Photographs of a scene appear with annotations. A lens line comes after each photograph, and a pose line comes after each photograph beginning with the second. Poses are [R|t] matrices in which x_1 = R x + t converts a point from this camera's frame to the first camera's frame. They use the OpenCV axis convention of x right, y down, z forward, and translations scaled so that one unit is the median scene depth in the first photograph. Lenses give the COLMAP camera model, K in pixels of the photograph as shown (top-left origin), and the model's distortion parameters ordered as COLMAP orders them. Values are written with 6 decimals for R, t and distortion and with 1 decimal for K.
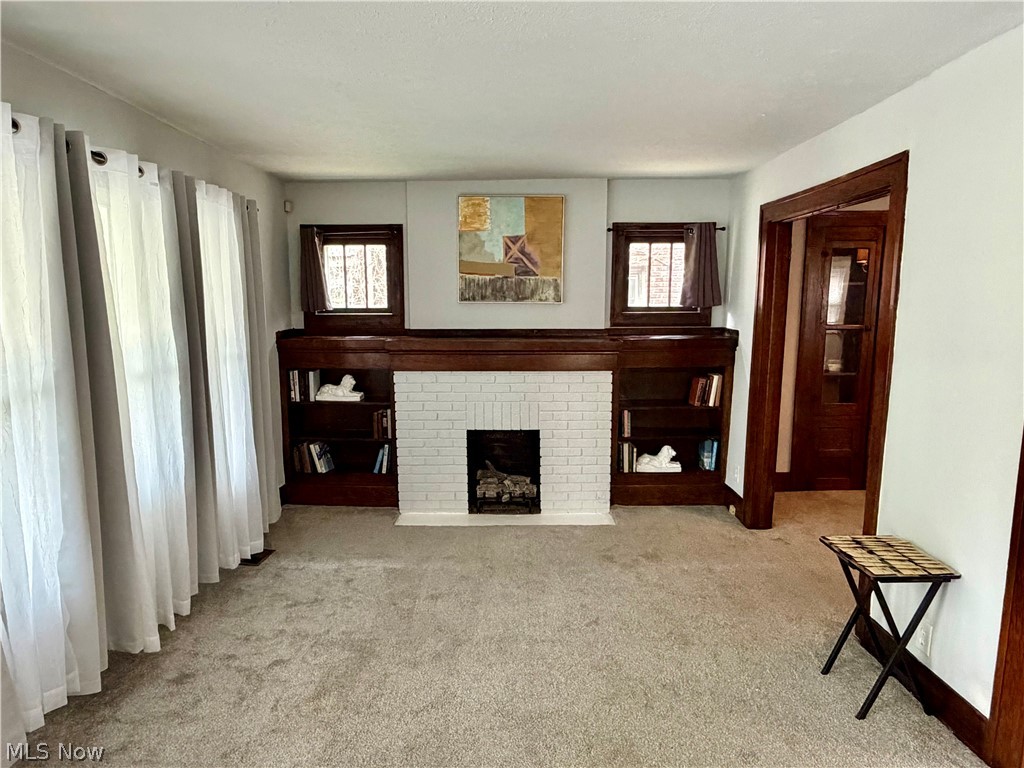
lens RADIAL K [[646.4, 0, 512.0], [0, 646.4, 388.8], [0, 0, 1]] dist [0.011023, 0.000569]
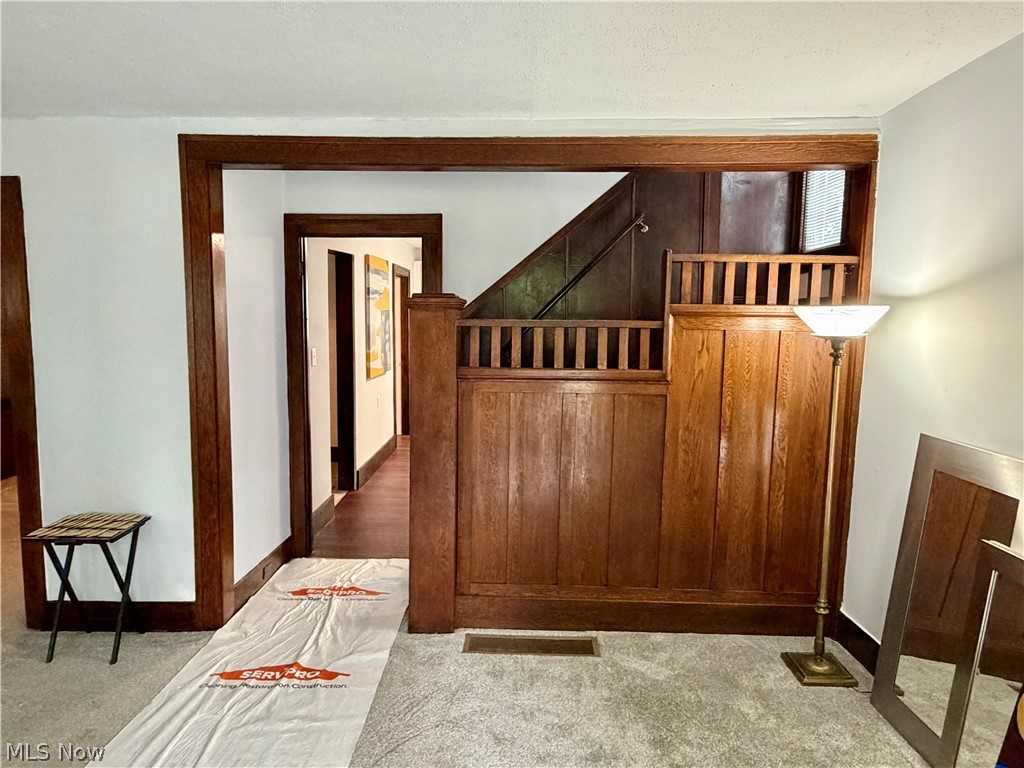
lens RADIAL K [[646.4, 0, 505.5], [0, 646.4, 388.6], [0, 0, 1]] dist [0.011023, 0.000569]
pose [[0.019738, -0.106386, 0.994129, -0.567932], [0.131972, 0.985900, 0.102885, -0.012149], [-0.991057, 0.129166, 0.033499, 0.190345]]
